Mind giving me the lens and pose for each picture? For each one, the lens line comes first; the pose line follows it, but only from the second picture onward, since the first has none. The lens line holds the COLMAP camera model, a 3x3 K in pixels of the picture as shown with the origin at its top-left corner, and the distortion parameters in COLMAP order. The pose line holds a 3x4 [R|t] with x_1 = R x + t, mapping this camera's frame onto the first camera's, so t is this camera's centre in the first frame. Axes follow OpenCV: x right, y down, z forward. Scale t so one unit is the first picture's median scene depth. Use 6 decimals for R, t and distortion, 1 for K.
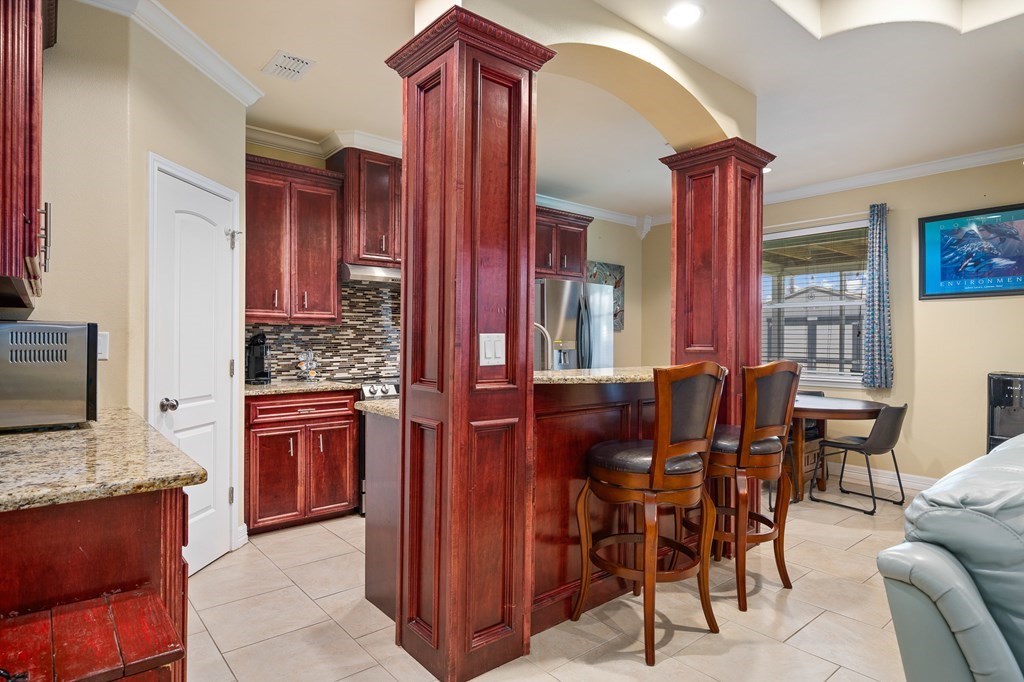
lens RADIAL K [[543.6, 0, 512.0], [0, 543.6, 341.0], [0, 0, 1]] dist [-0.000507, 0.000190]
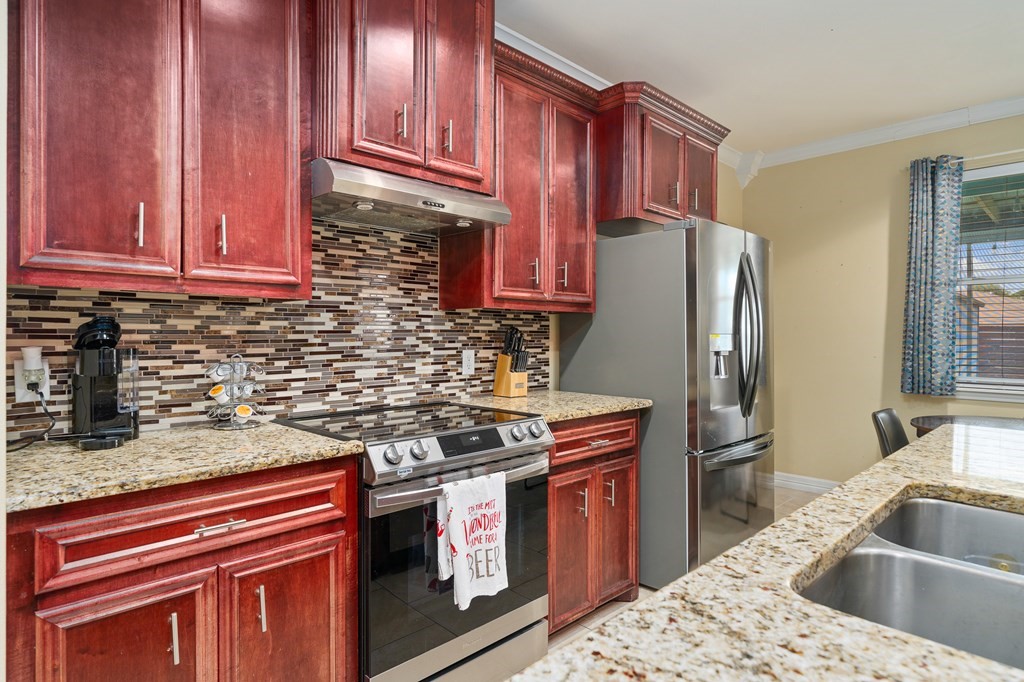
lens RADIAL K [[527.5, 0, 498.3], [0, 527.5, 337.7], [0, 0, 1]] dist [0.000363, 0.000516]
pose [[0.997578, -0.001506, 0.069537, -0.204412], [0.001132, 0.999985, 0.005412, -0.000976], [-0.069544, -0.005321, 0.997565, 0.598073]]
